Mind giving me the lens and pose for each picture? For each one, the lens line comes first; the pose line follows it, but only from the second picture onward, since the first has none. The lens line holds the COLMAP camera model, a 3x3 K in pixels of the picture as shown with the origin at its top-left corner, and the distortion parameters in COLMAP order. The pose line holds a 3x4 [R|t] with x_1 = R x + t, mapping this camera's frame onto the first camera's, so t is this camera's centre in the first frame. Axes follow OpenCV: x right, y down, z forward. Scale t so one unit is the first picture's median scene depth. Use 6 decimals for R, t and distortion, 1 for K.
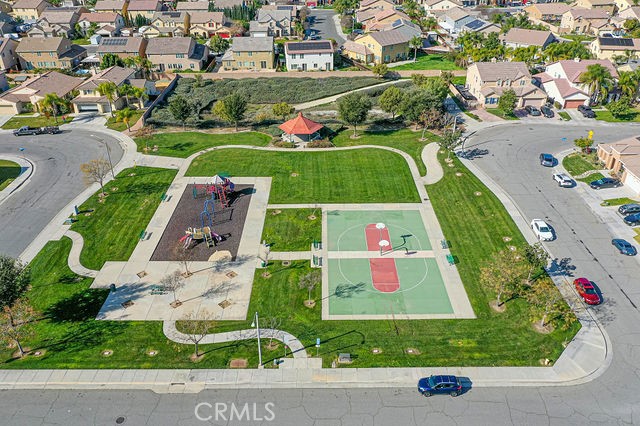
lens RADIAL K [[509.6, 0, 320.0], [0, 509.6, 213.0], [0, 0, 1]] dist [0.002541, -0.000704]
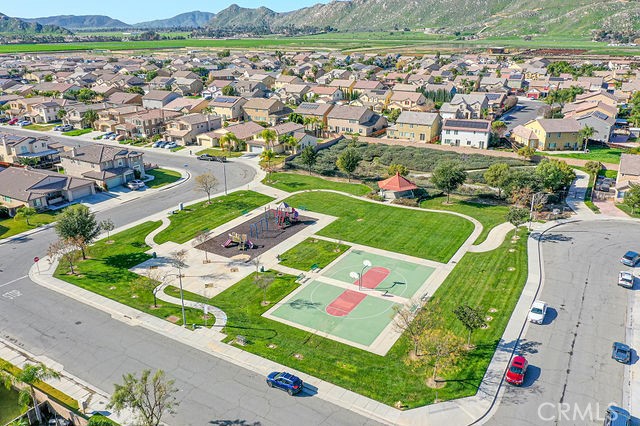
lens RADIAL K [[509.6, 0, 320.0], [0, 509.6, 213.0], [0, 0, 1]] dist [0.002541, -0.000704]
pose [[0.857961, 0.177871, -0.481939, 0.394859], [-0.256264, 0.961271, -0.101428, 0.042858], [0.445233, 0.210525, 0.870314, 0.004471]]
